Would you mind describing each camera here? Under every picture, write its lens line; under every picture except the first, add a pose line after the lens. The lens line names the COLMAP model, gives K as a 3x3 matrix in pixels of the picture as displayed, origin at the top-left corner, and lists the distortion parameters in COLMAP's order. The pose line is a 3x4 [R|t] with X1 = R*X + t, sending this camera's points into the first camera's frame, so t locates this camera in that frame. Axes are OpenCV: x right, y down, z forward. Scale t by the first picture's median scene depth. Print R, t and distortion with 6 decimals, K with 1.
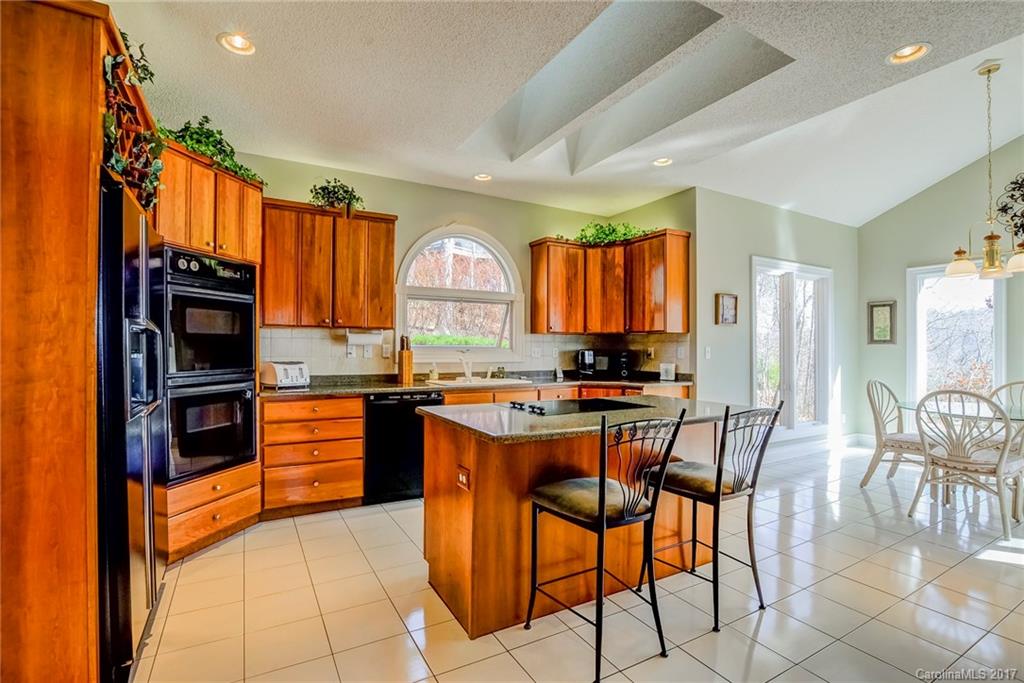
lens RADIAL K [[464.1, 0, 505.8], [0, 464.1, 349.6], [0, 0, 1]] dist [-0.020413, 0.004189]
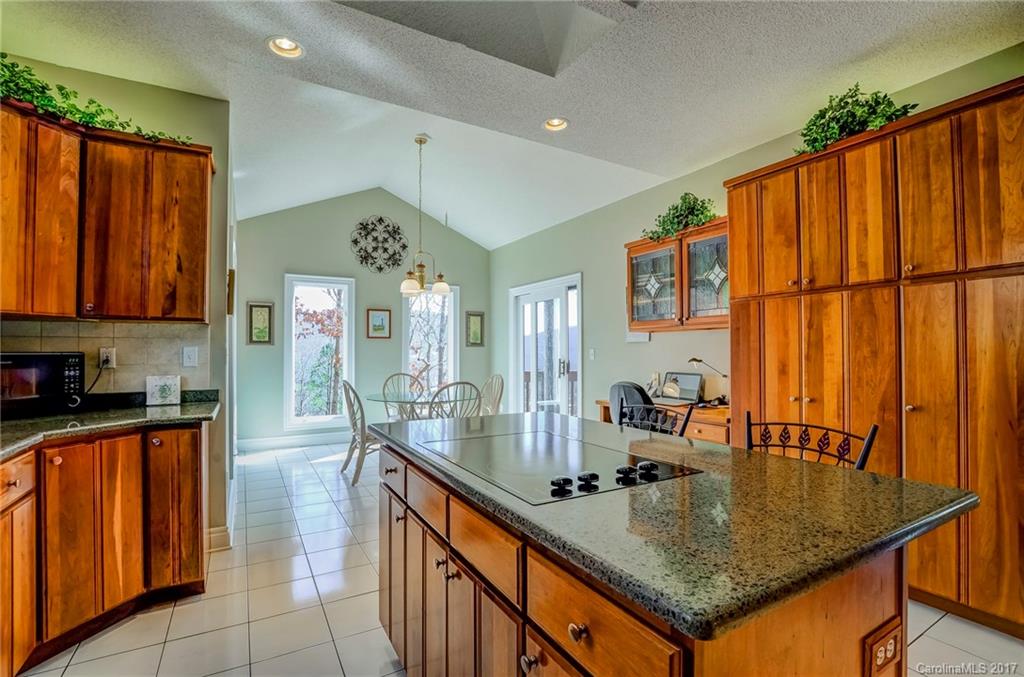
lens RADIAL K [[464.1, 0, 501.5], [0, 464.1, 342.6], [0, 0, 1]] dist [-0.020413, 0.004189]
pose [[0.000662, 0.014730, 0.999891, -0.229814], [0.000308, 0.999891, -0.014730, -0.002668], [-1.000000, 0.000318, 0.000658, 0.606209]]
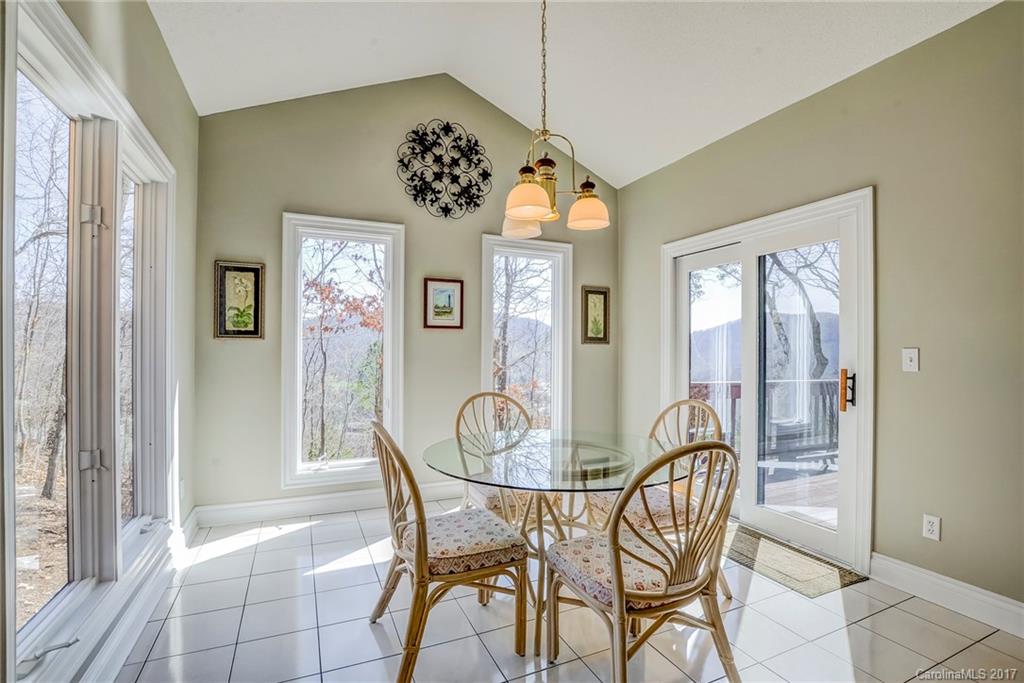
lens RADIAL K [[464.1, 0, 513.9], [0, 464.1, 347.0], [0, 0, 1]] dist [-0.020413, 0.004189]
pose [[0.078663, 0.004044, 0.996893, 0.360185], [-0.005324, 0.999979, -0.003636, -0.000589], [-0.996887, -0.005021, 0.078683, 0.789269]]
